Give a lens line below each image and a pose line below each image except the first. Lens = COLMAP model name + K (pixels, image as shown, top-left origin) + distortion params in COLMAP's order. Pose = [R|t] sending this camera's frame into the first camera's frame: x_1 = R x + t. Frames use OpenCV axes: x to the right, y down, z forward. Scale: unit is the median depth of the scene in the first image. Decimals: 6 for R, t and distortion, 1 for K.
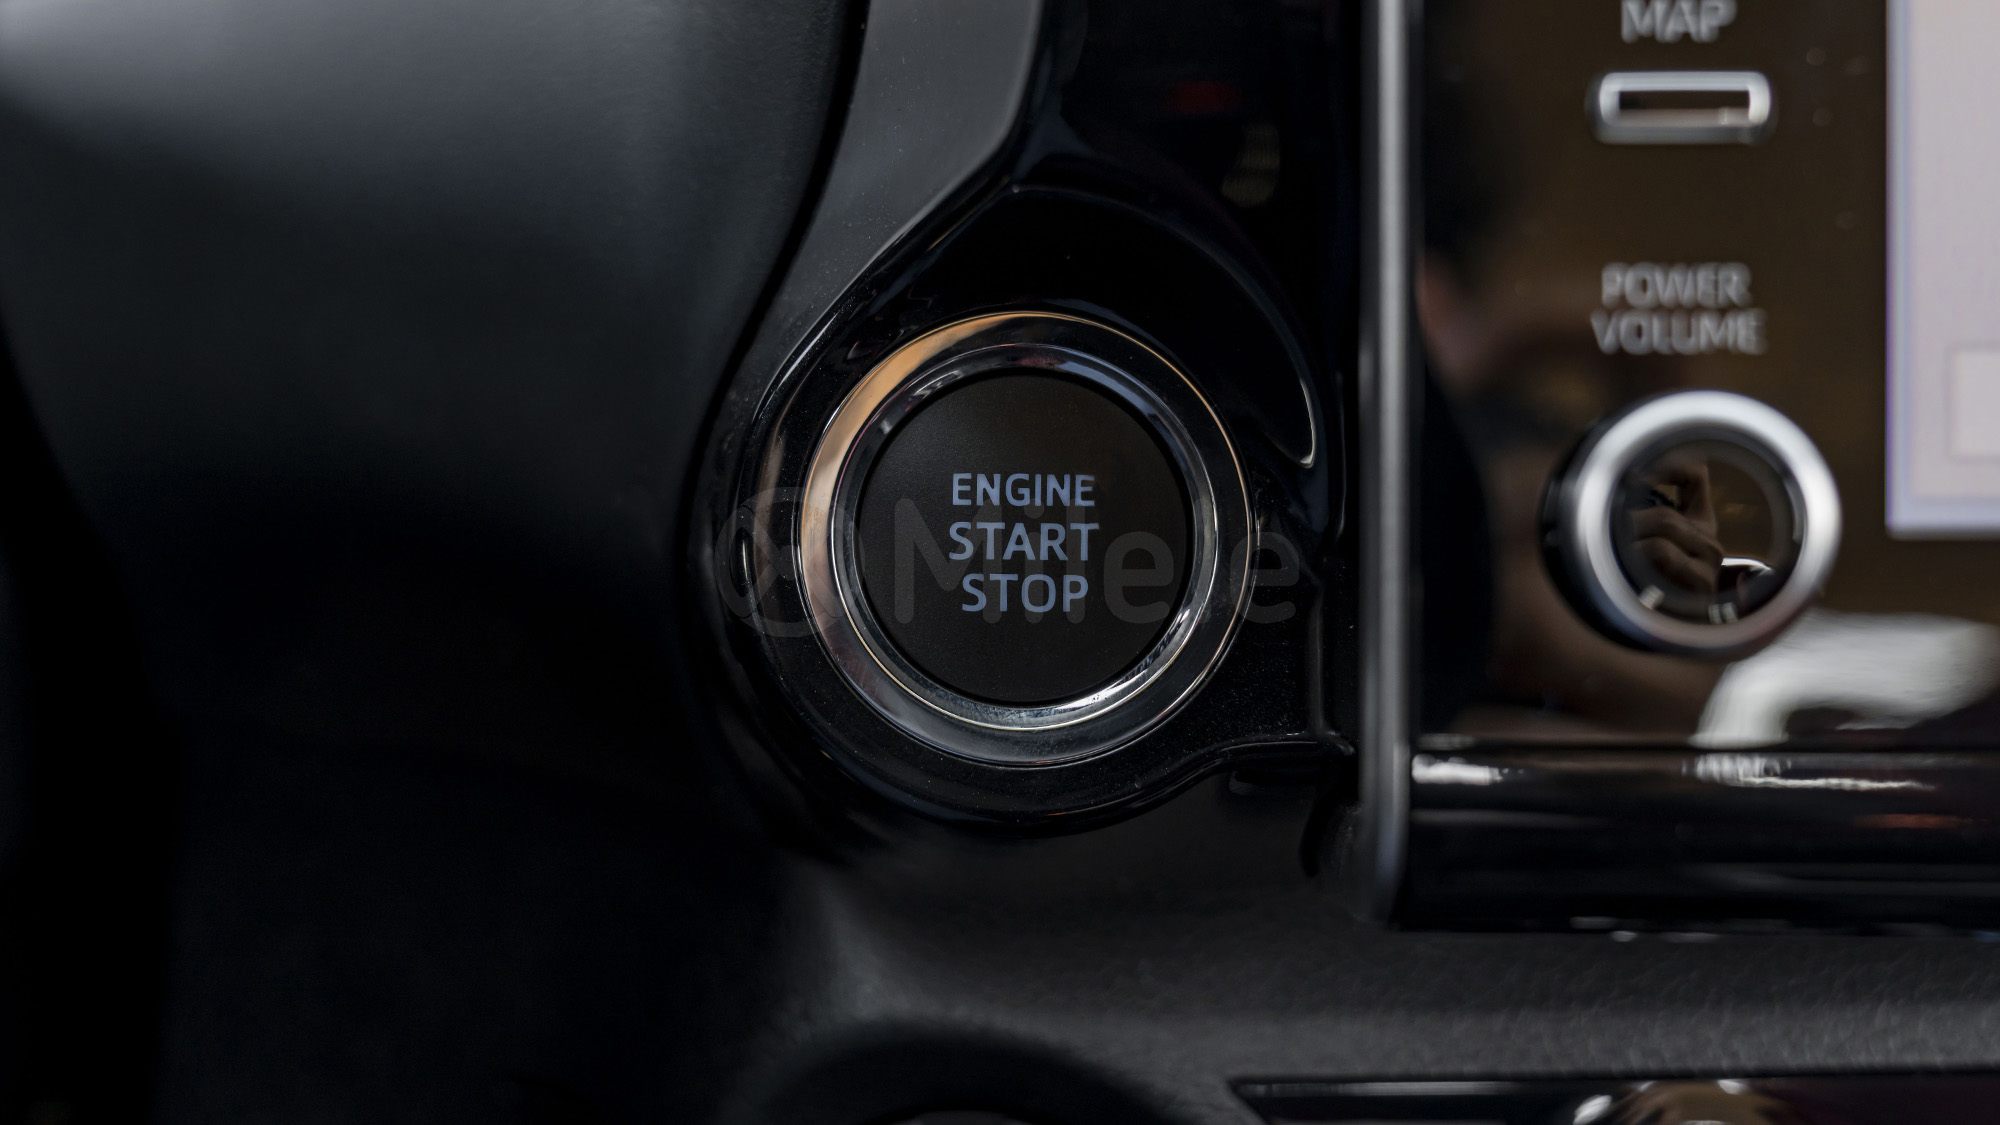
lens RADIAL K [[2532.0, 0, 1000.0], [0, 2532.0, 562.5], [0, 0, 1]] dist [-0.008401, -0.005014]
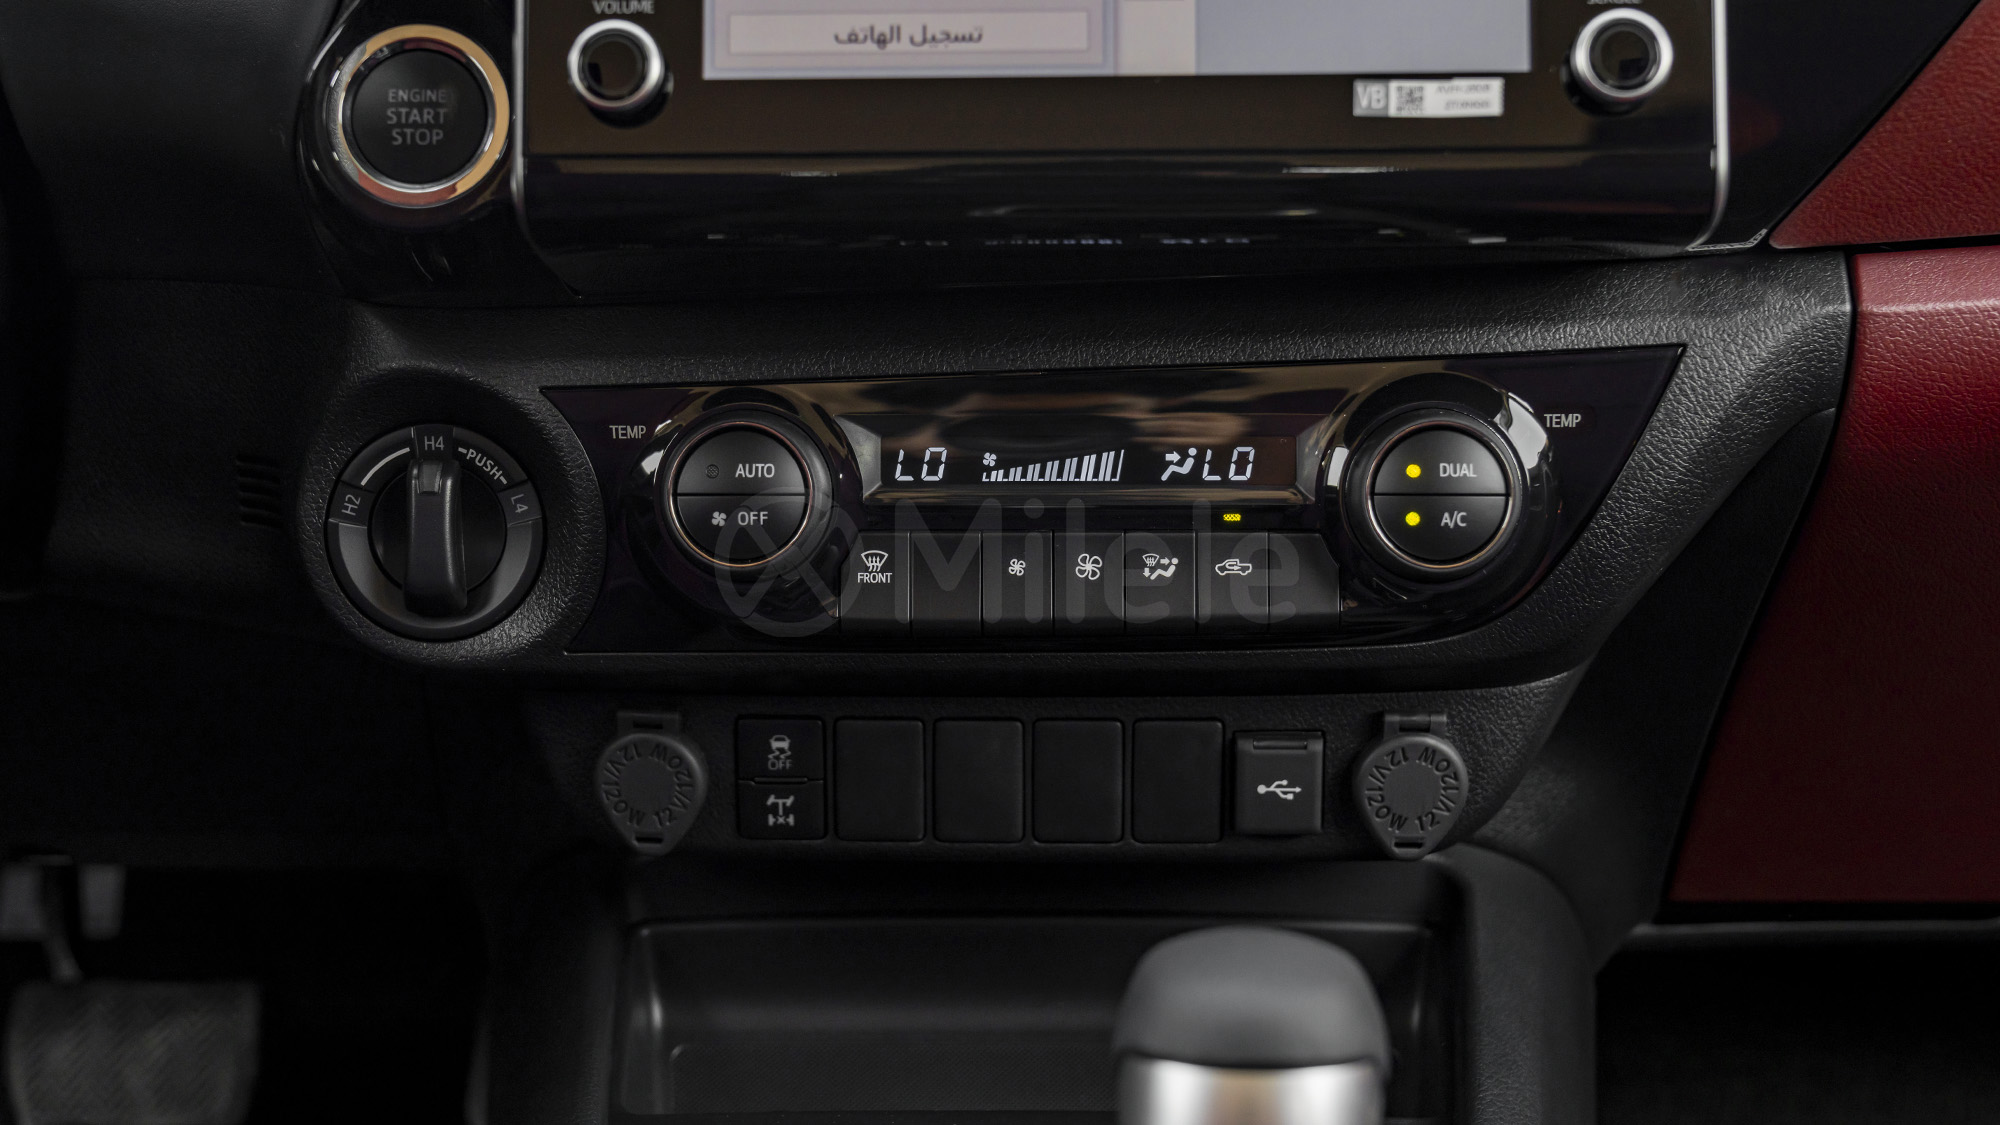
lens RADIAL K [[2582.8, 0, 973.3], [0, 2582.8, 559.8], [0, 0, 1]] dist [0.007113, 0.060817]
pose [[0.999987, 0.001115, 0.004952, 0.539124], [-0.000864, 0.998729, -0.050395, 0.549815], [-0.005002, 0.050390, 0.998717, -1.494560]]
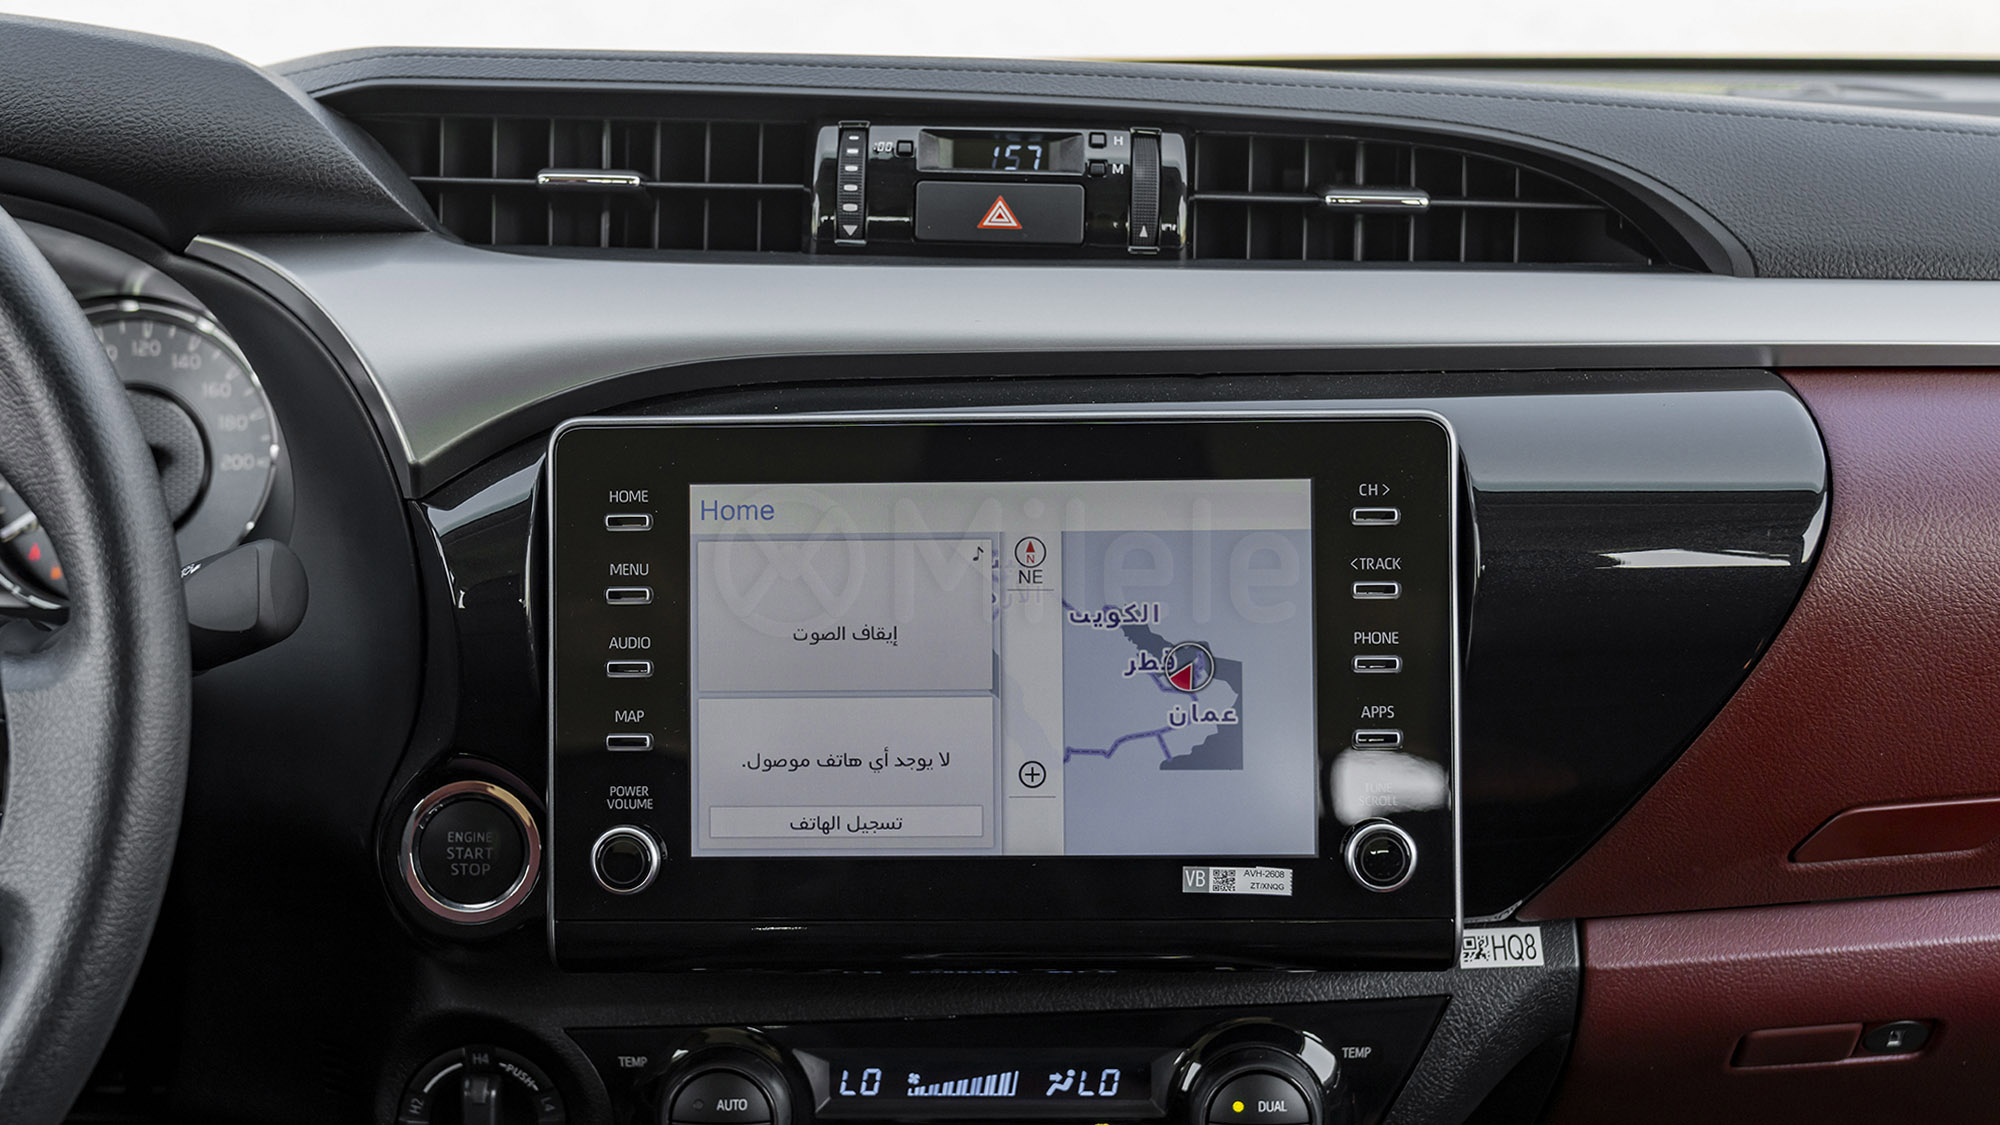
lens RADIAL K [[2577.6, 0, 949.4], [0, 2577.6, 615.9], [0, 0, 1]] dist [0.011757, 0.032025]
pose [[0.999956, -0.004959, 0.007987, 0.592430], [0.005064, 0.999900, -0.013168, -0.262930], [-0.007920, 0.013208, 0.999881, -2.277746]]
